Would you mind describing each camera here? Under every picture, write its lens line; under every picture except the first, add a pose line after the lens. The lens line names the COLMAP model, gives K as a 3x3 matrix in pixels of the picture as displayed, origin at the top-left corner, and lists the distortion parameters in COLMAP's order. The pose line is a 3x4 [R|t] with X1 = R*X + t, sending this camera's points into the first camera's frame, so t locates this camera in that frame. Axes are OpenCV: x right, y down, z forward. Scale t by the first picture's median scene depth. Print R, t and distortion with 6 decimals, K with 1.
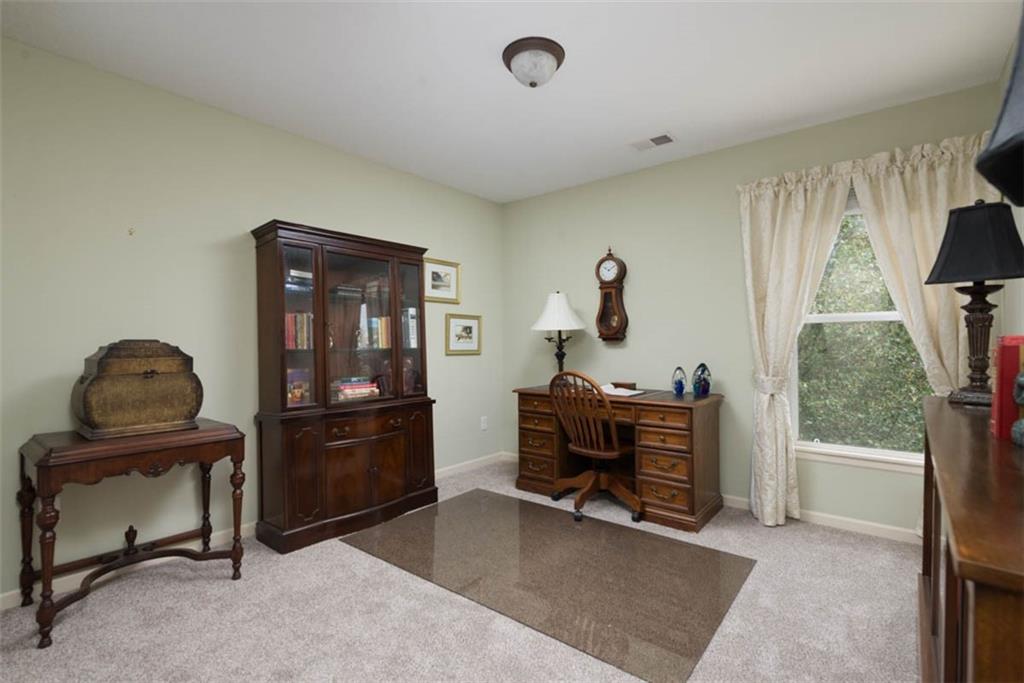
lens RADIAL K [[493.1, 0, 511.0], [0, 493.1, 342.4], [0, 0, 1]] dist [-0.000980, -0.000239]
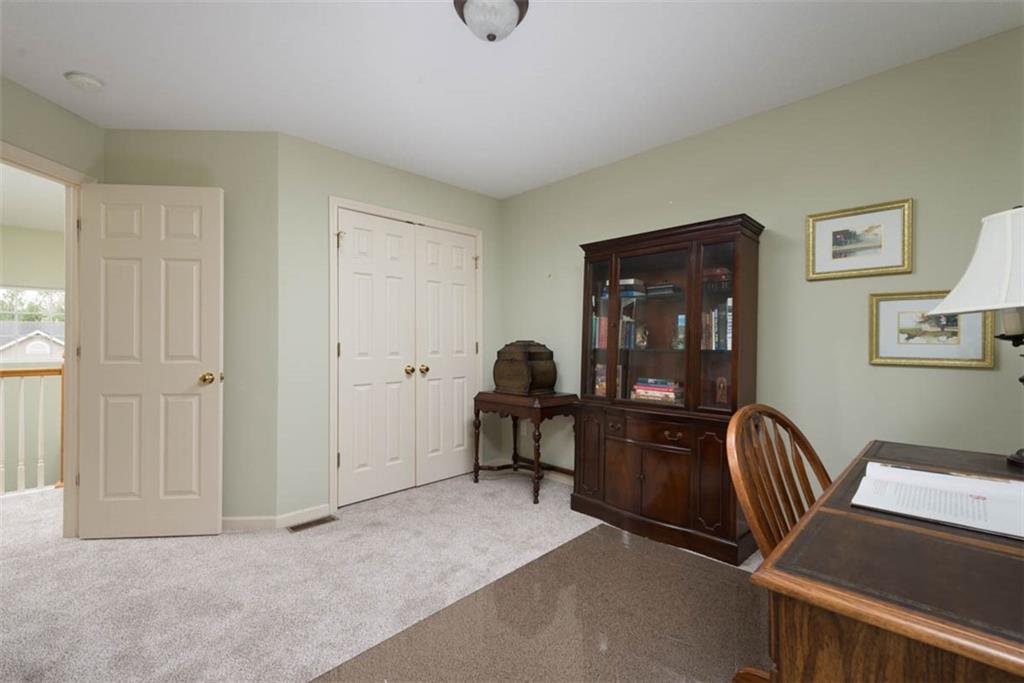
lens RADIAL K [[447.2, 0, 511.4], [0, 447.2, 345.5], [0, 0, 1]] dist [0.004887, 0.000056]
pose [[-0.120882, 0.011644, -0.992599, 0.576980], [-0.001496, 0.999928, 0.011912, -0.004218], [0.992666, 0.002925, -0.120856, 0.816460]]
